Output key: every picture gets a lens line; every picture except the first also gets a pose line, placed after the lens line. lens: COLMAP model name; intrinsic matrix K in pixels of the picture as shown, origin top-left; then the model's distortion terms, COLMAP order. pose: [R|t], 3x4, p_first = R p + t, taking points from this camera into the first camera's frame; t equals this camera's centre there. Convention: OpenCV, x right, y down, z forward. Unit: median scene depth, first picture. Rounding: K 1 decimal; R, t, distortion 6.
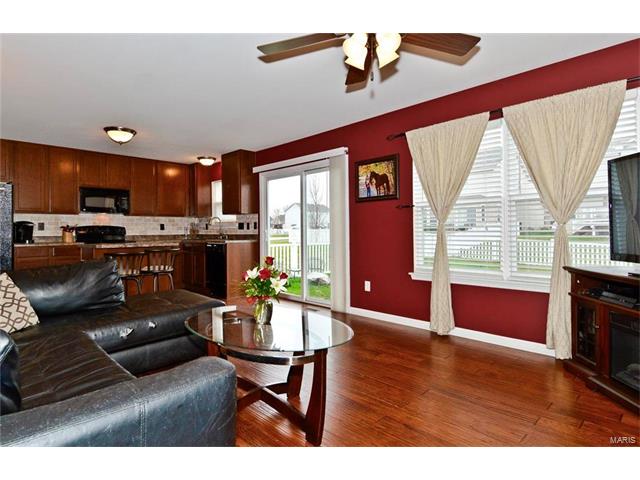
lens RADIAL K [[335.6, 0, 306.4], [0, 335.6, 231.8], [0, 0, 1]] dist [0.016073, -0.010566]
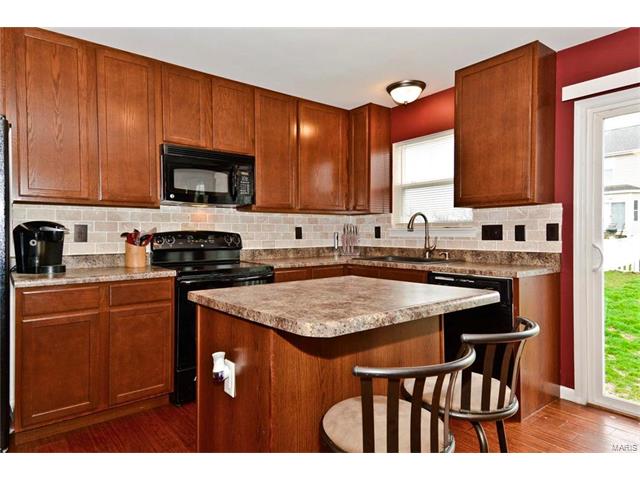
lens RADIAL K [[390.5, 0, 319.6], [0, 390.5, 237.0], [0, 0, 1]] dist [0.072804, -0.007810]
pose [[0.991719, 0.004409, -0.128353, -0.370152], [-0.003376, 0.999960, 0.008263, -0.015600], [0.128384, -0.007761, 0.991694, 0.470762]]
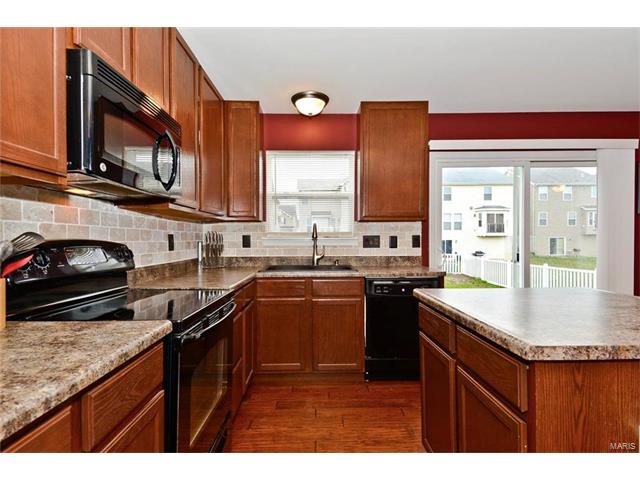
lens RADIAL K [[335.6, 0, 318.6], [0, 335.6, 248.4], [0, 0, 1]] dist [0.016073, -0.010566]
pose [[0.703293, -0.013264, 0.710777, -0.678087], [-0.000187, 0.999822, 0.018842, -0.017149], [-0.710900, -0.013384, 0.703165, 0.705127]]
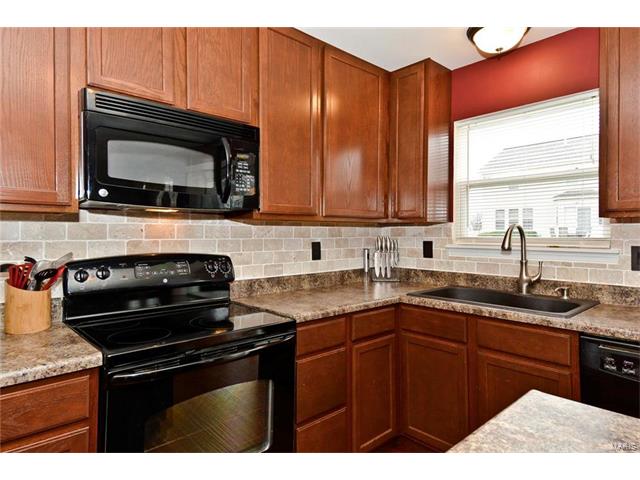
lens RADIAL K [[390.5, 0, 328.2], [0, 390.5, 229.1], [0, 0, 1]] dist [0.072804, -0.007810]
pose [[0.999267, 0.006026, -0.037793, -0.465551], [-0.006530, 0.999891, -0.013221, -0.036832], [0.037710, 0.013458, 0.999198, 0.691772]]
